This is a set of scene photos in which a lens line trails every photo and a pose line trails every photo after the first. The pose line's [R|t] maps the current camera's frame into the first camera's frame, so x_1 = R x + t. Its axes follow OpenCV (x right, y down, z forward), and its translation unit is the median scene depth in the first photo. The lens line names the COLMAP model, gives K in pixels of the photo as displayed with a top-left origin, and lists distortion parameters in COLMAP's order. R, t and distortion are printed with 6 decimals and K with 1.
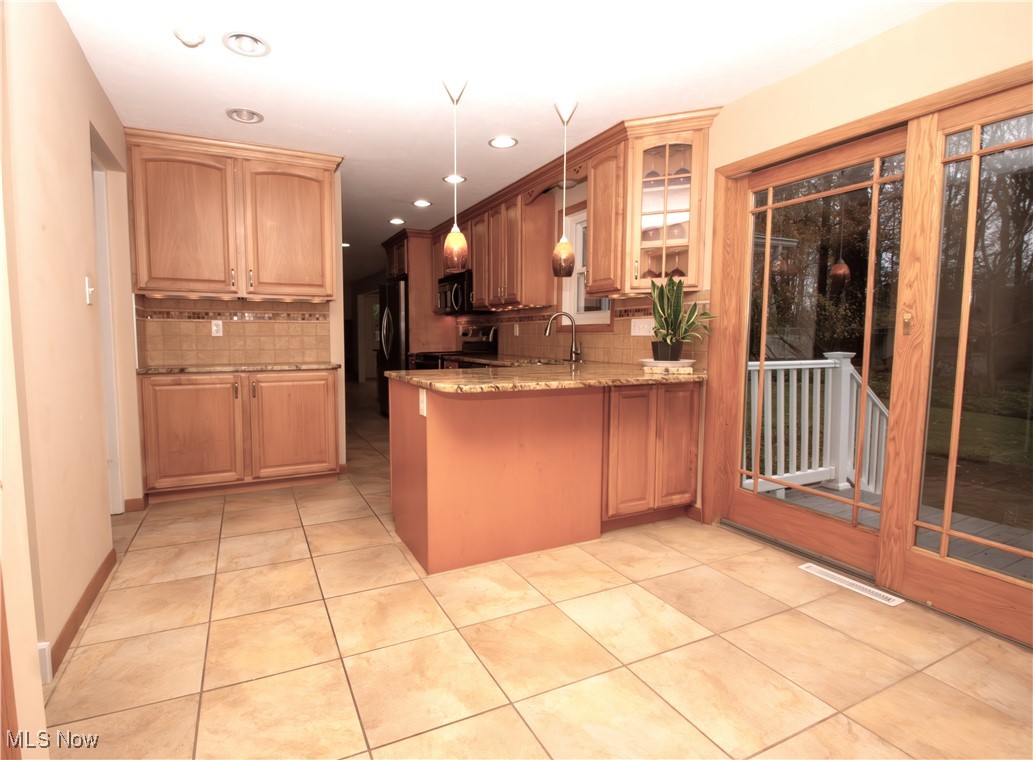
lens RADIAL K [[504.8, 0, 473.8], [0, 504.8, 376.4], [0, 0, 1]] dist [-0.011521, -0.001055]
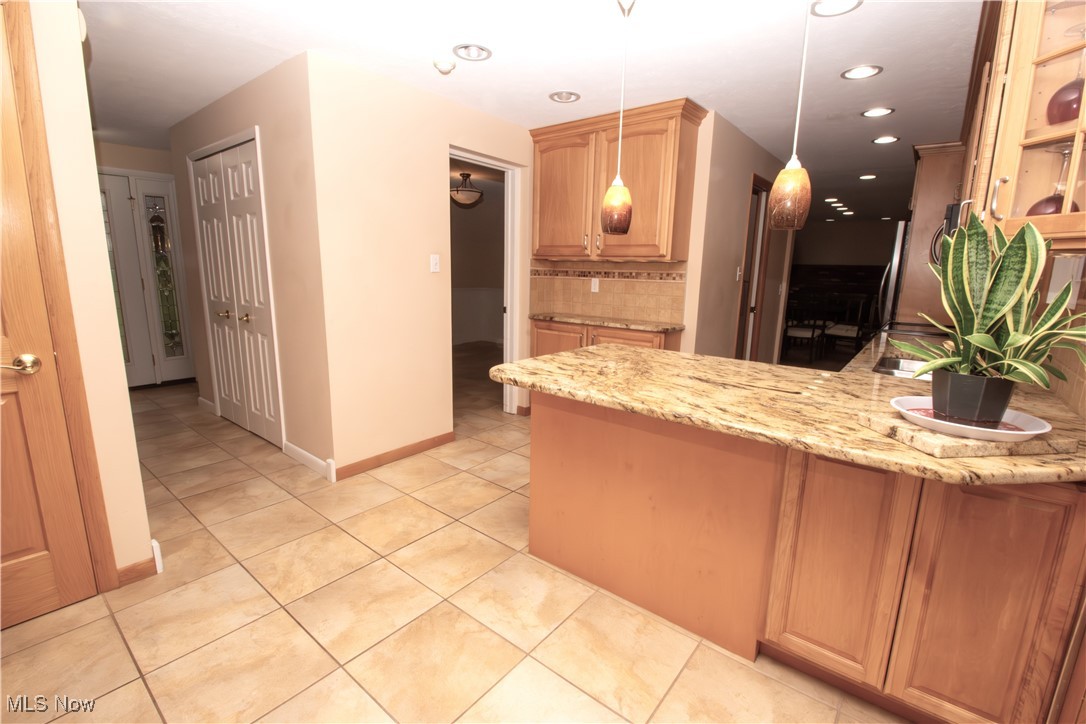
lens RADIAL K [[477.8, 0, 542.4], [0, 477.8, 359.8], [0, 0, 1]] dist [-0.008705, -0.002492]
pose [[0.450760, 0.174487, -0.875425, 0.634410], [-0.090907, 0.984584, 0.149435, -0.115369], [0.888004, 0.012223, 0.459674, 0.548730]]
